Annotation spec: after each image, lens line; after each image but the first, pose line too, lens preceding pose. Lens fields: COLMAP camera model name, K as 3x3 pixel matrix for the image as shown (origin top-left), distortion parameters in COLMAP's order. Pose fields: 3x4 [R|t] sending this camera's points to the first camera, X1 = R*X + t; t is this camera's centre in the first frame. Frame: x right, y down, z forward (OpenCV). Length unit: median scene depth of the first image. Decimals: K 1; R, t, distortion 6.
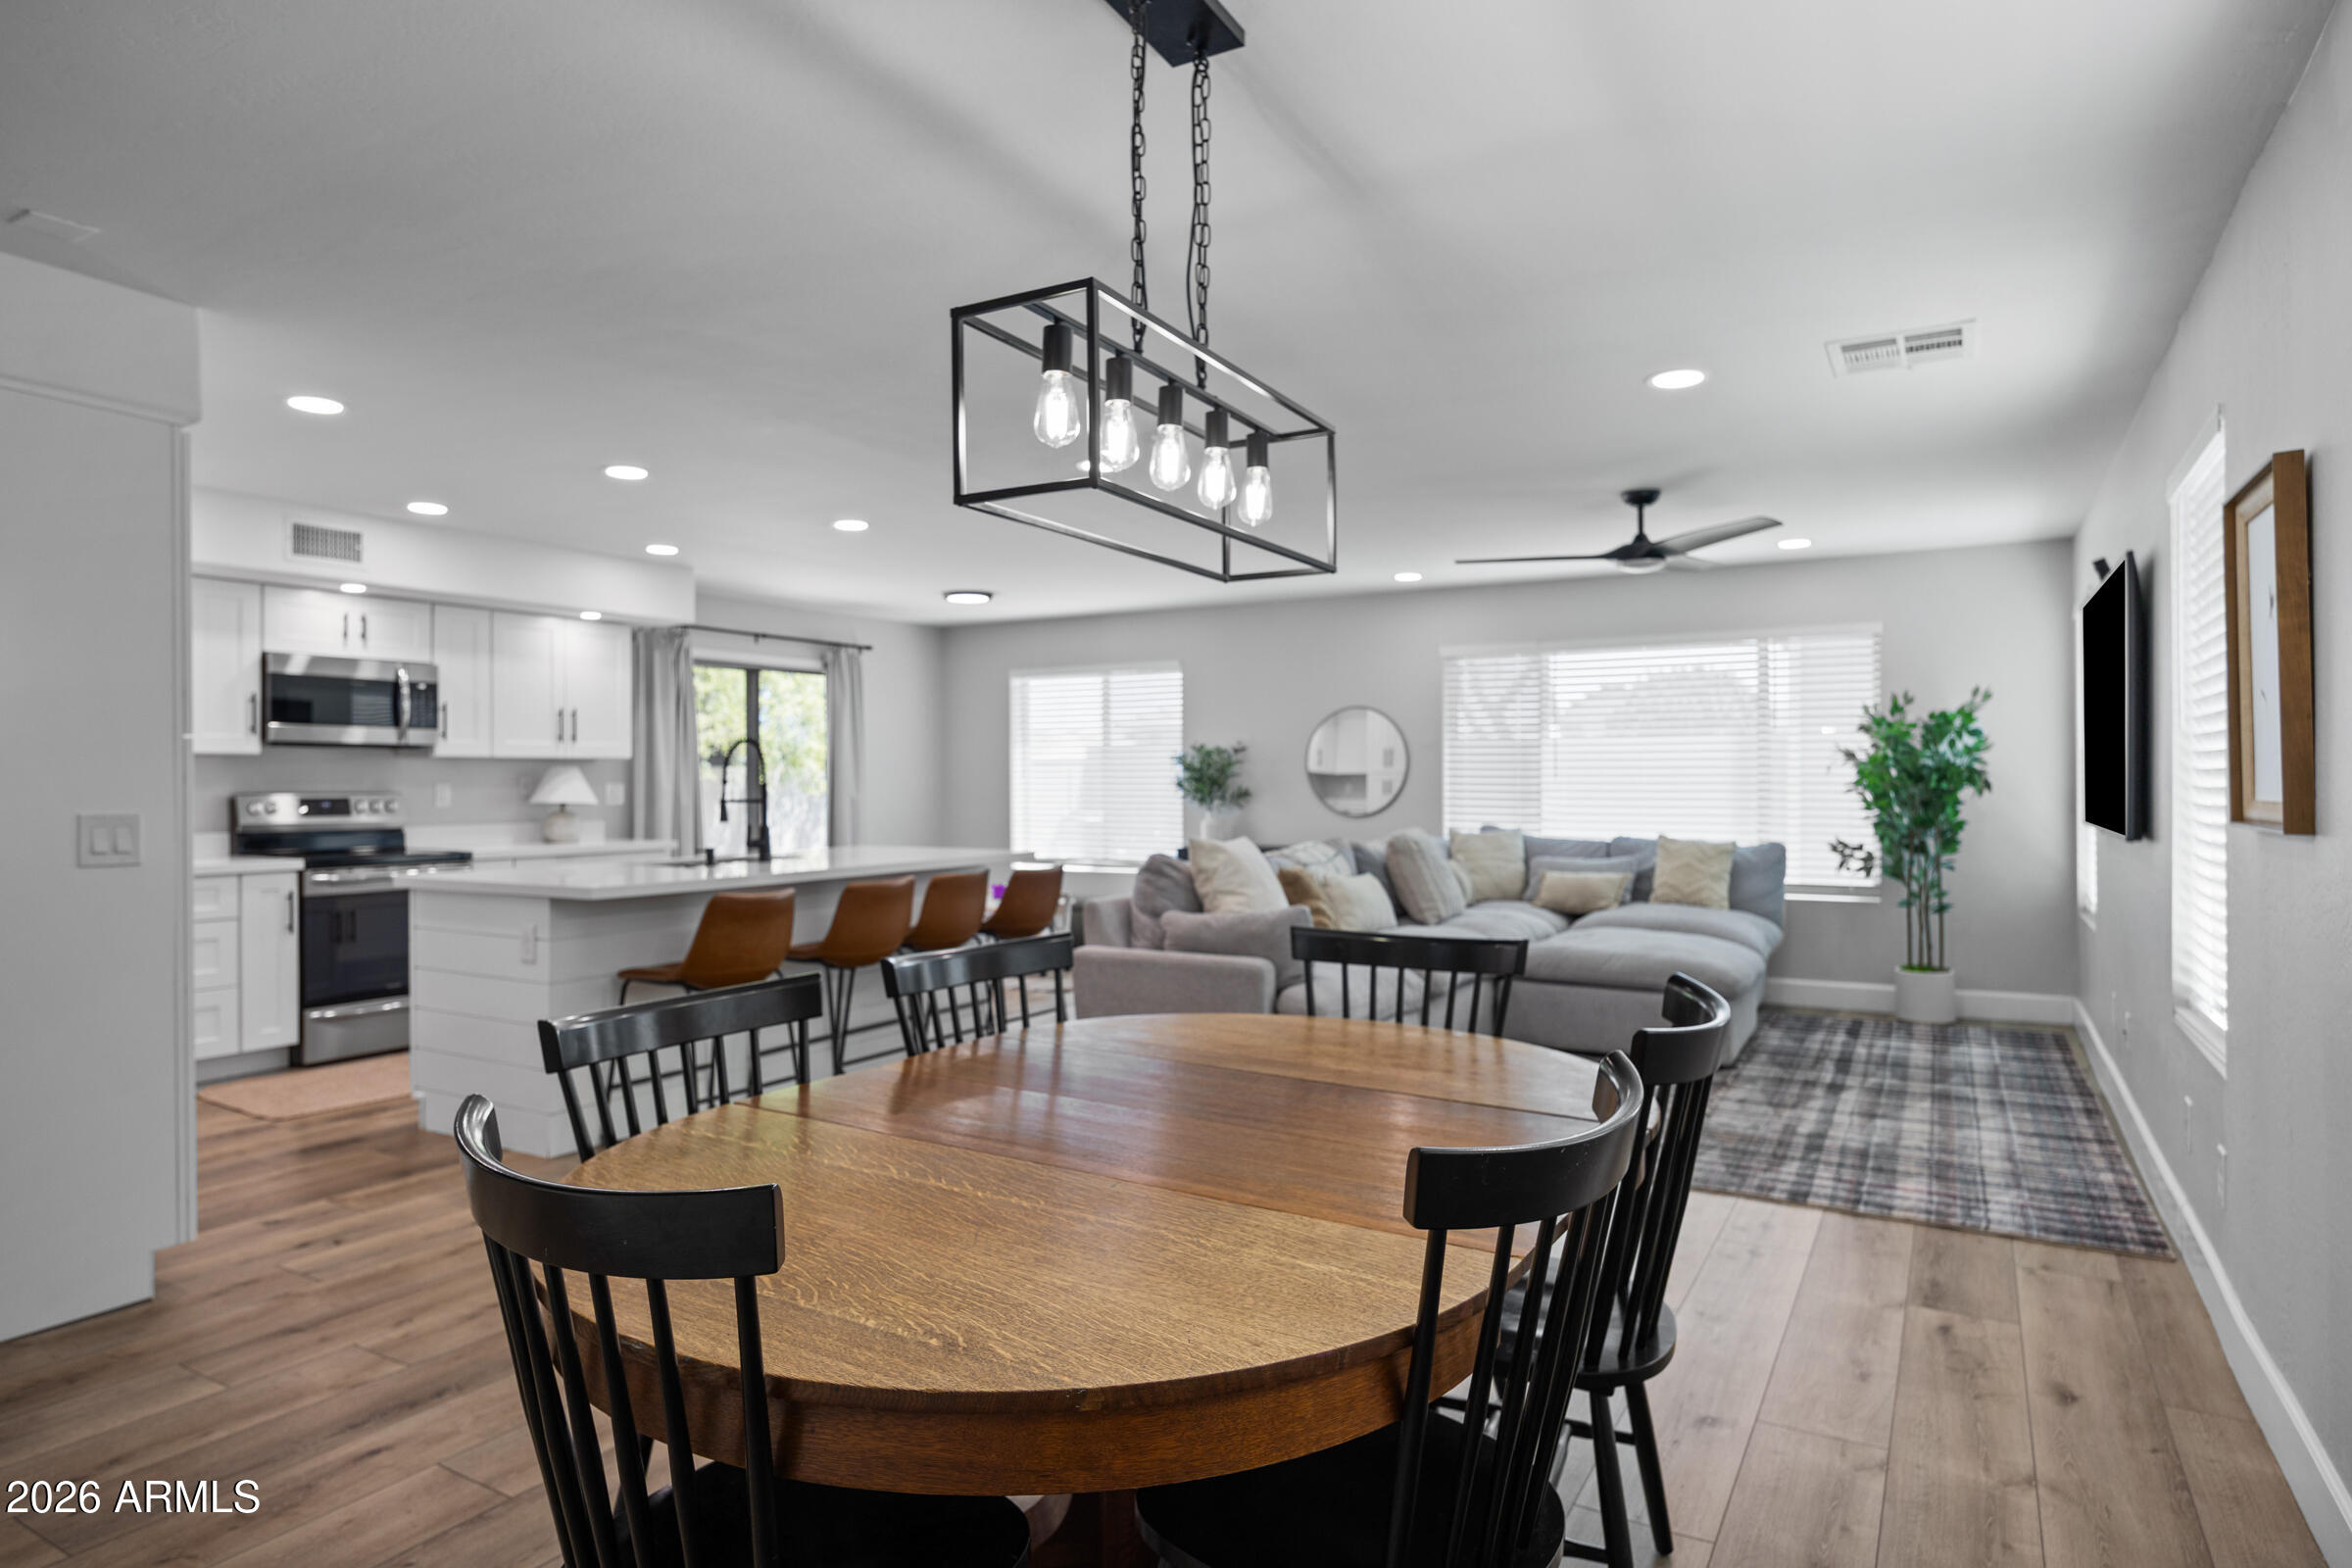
lens RADIAL K [[1334.0, 0, 1175.7], [0, 1334.0, 785.2], [0, 0, 1]] dist [0.001725, -0.001418]
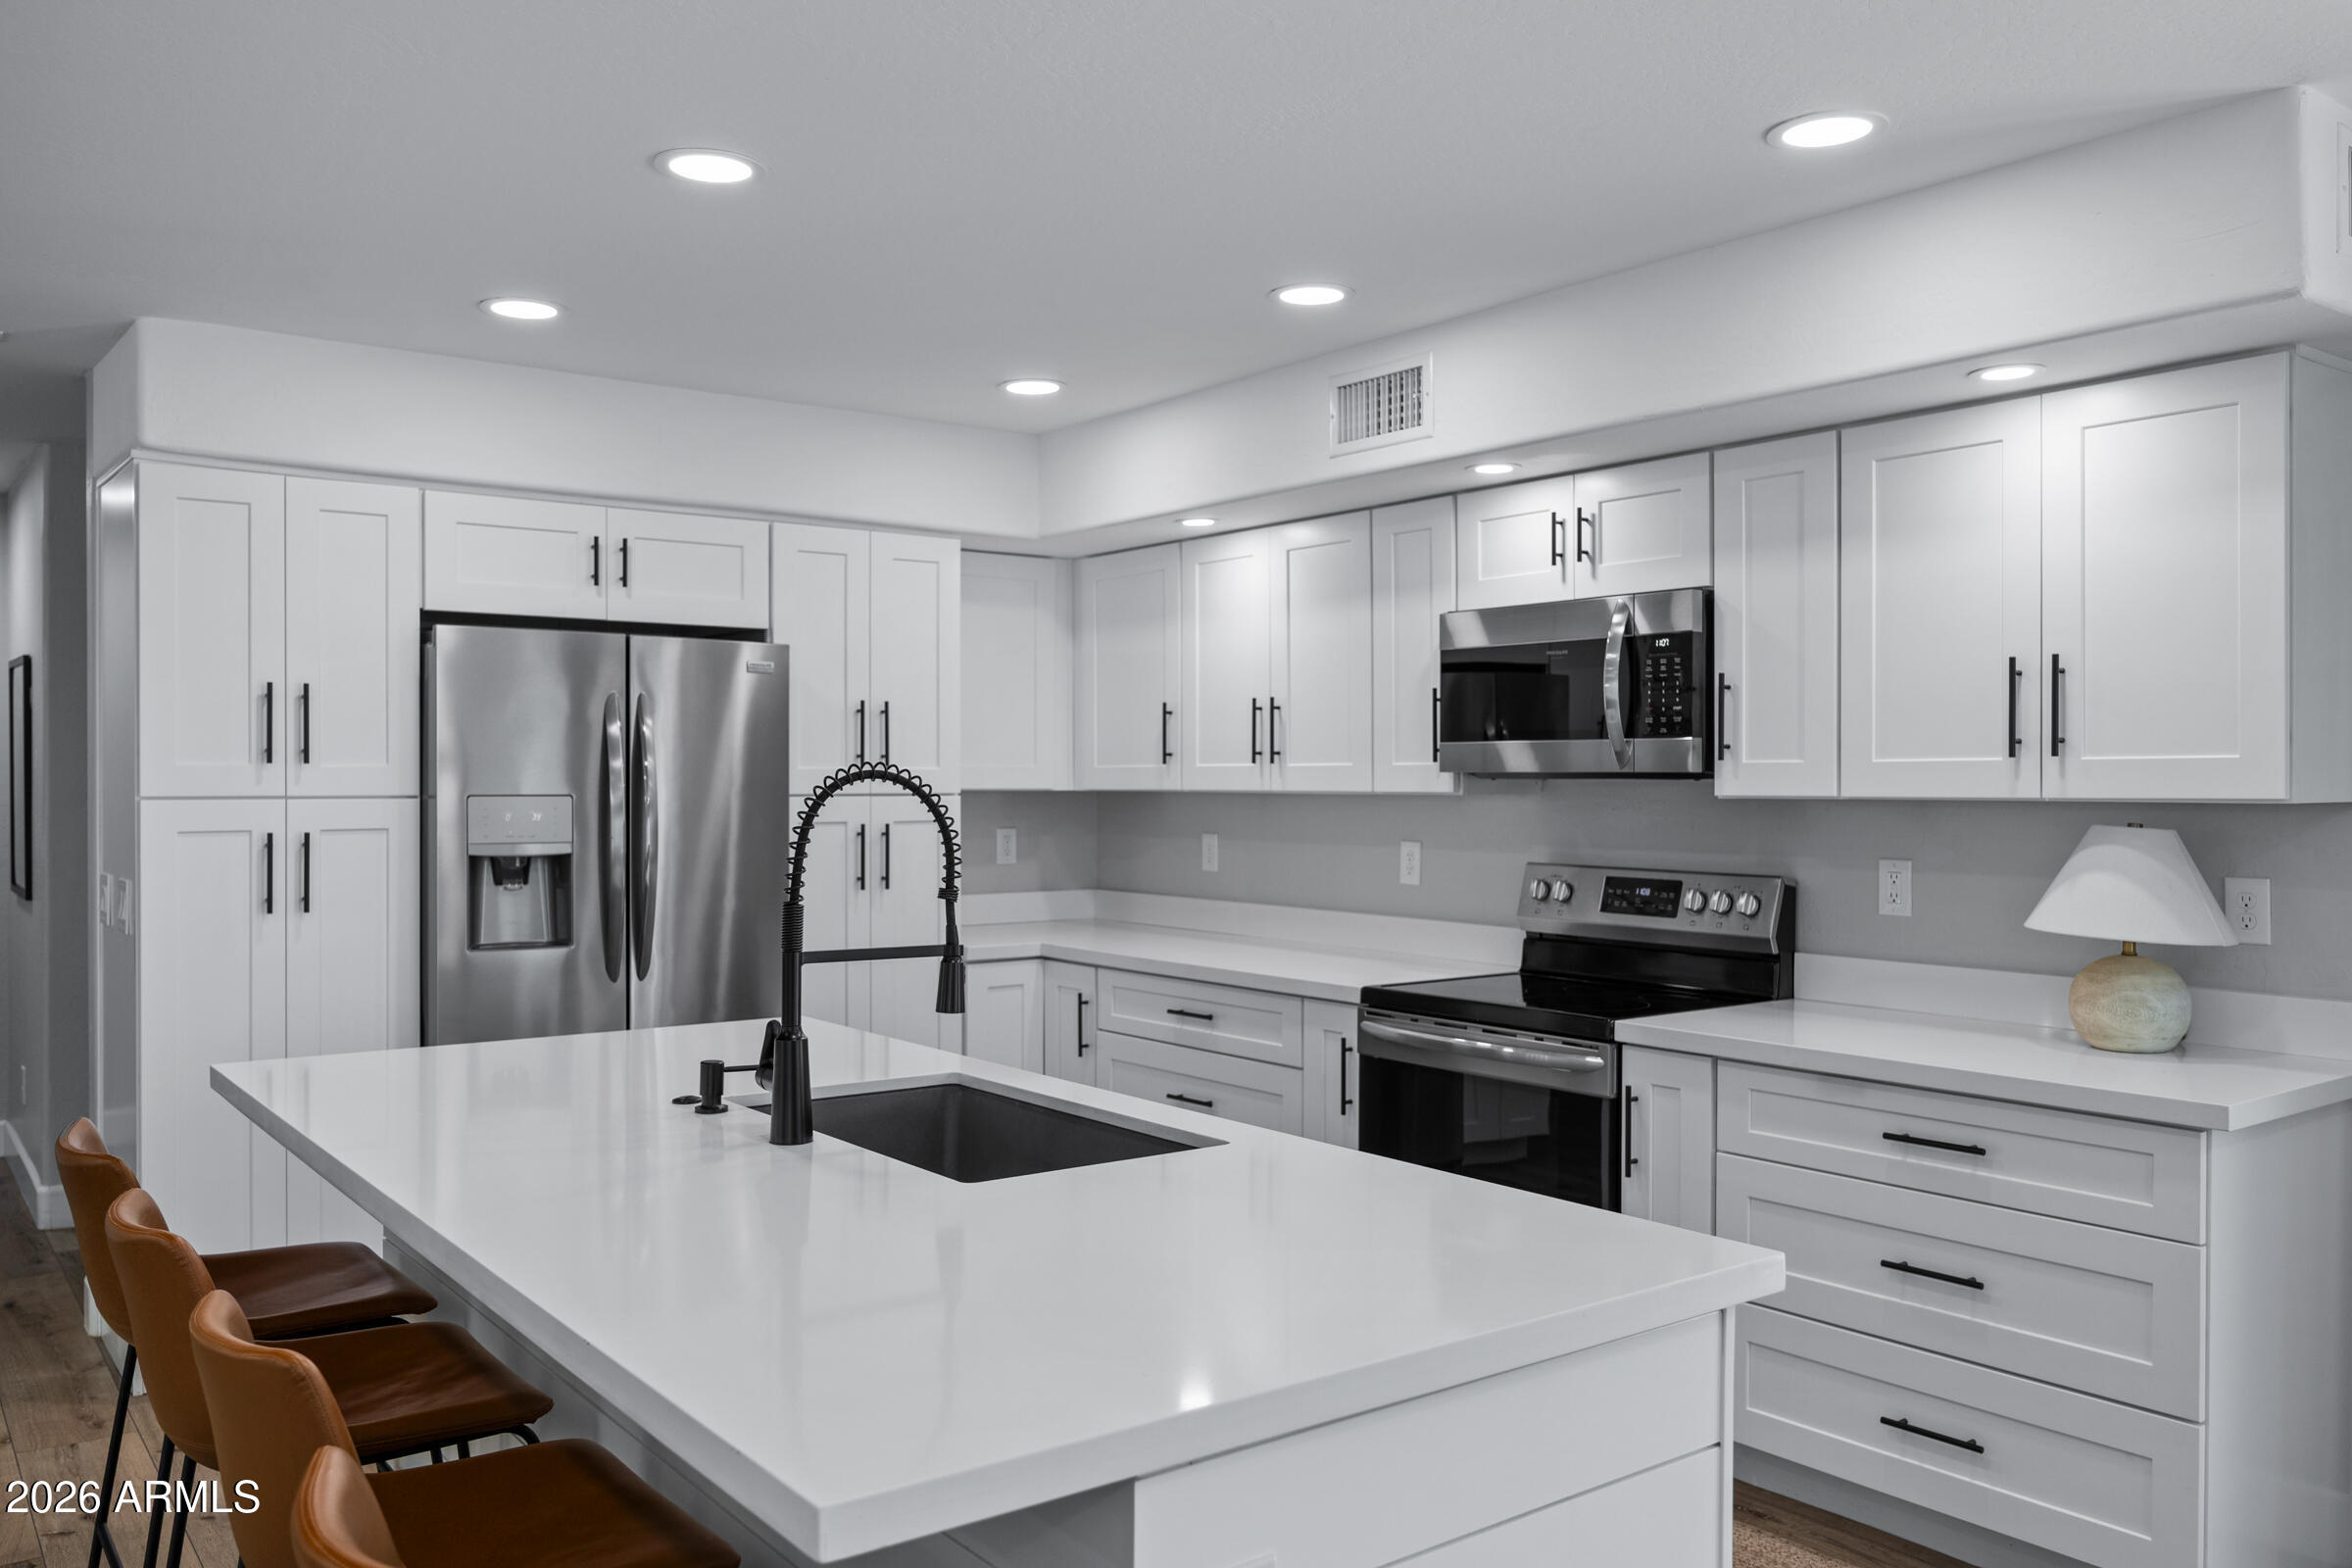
lens RADIAL K [[1830.5, 0, 1165.8], [0, 1830.5, 777.2], [0, 0, 1]] dist [0.016639, -0.016172]
pose [[-0.390937, 0.003611, -0.920410, 0.064320], [-0.004458, 0.999973, 0.005817, -0.029505], [0.920407, 0.006377, -0.390910, 1.006953]]
